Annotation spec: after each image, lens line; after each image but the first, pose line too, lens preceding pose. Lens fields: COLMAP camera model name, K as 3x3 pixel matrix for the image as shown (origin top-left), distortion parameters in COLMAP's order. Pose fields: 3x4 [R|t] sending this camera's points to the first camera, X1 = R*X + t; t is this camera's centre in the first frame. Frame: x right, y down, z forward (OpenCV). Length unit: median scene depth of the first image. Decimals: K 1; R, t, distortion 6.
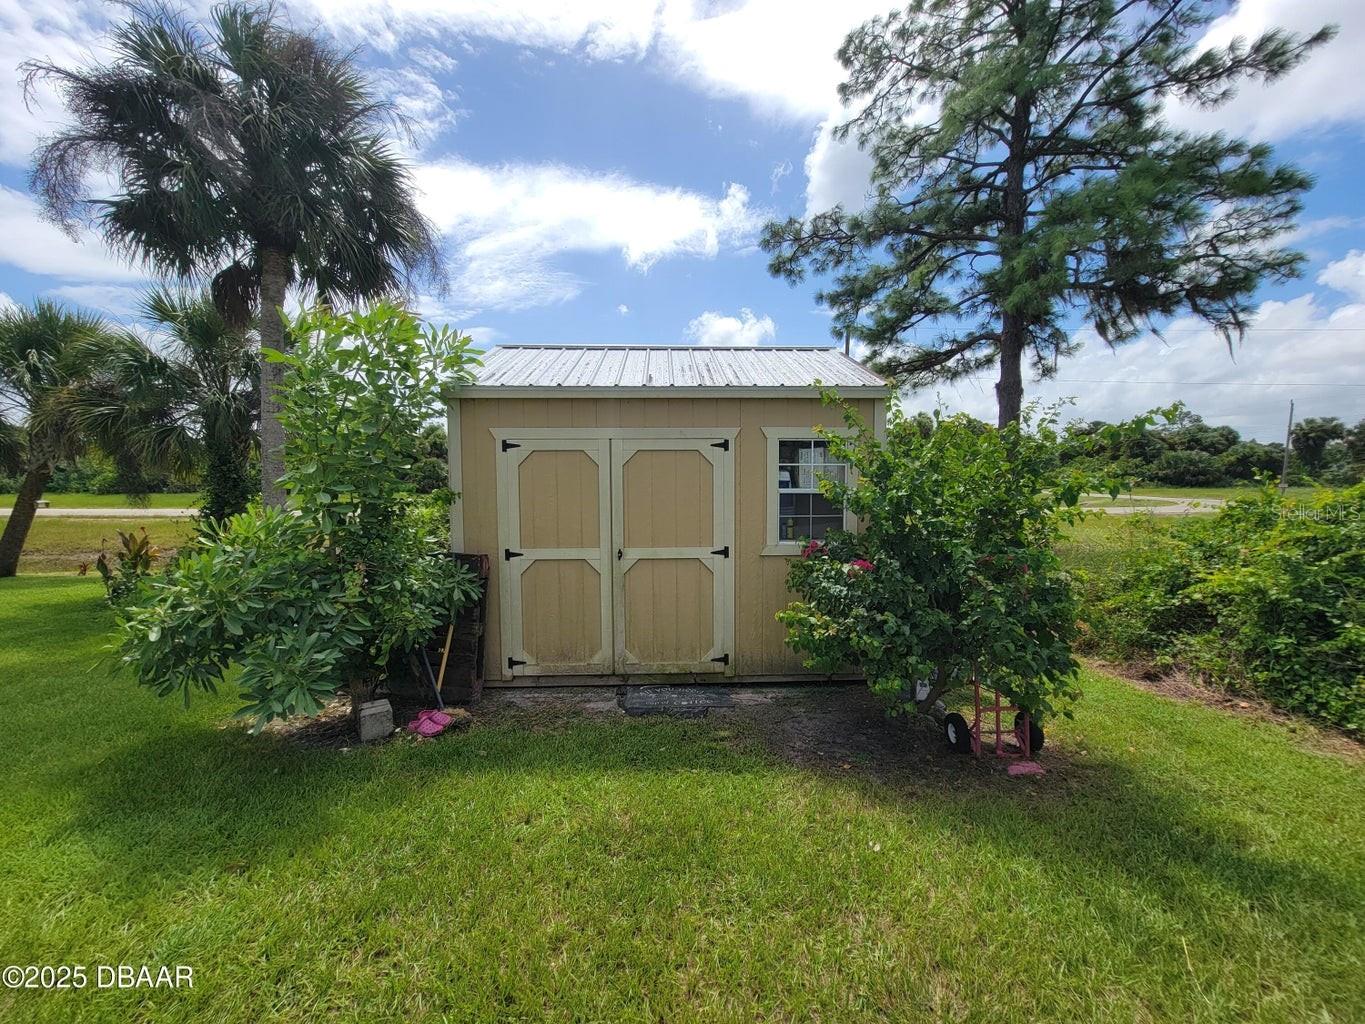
lens RADIAL K [[556.3, 0, 679.3], [0, 556.3, 511.5], [0, 0, 1]] dist [0.002858, 0.000682]
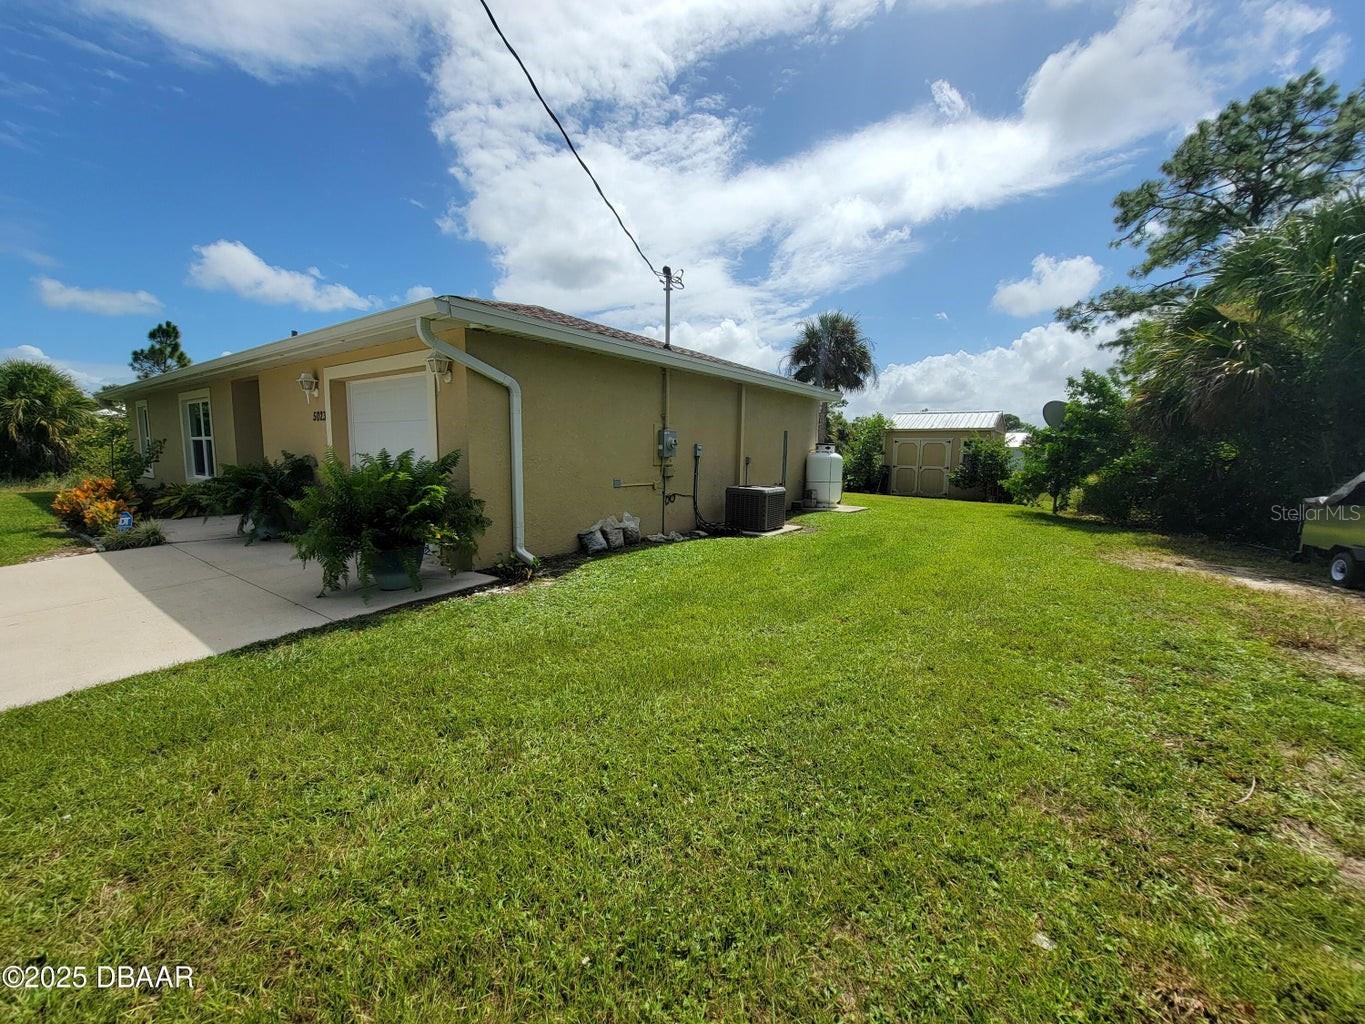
lens RADIAL K [[556.3, 0, 679.7], [0, 556.3, 513.4], [0, 0, 1]] dist [0.002858, 0.000682]
pose [[0.777098, 0.074548, -0.624949, 1.166520], [-0.055075, 0.997206, 0.050470, 0.318145], [0.626965, -0.004801, 0.779032, -3.539543]]
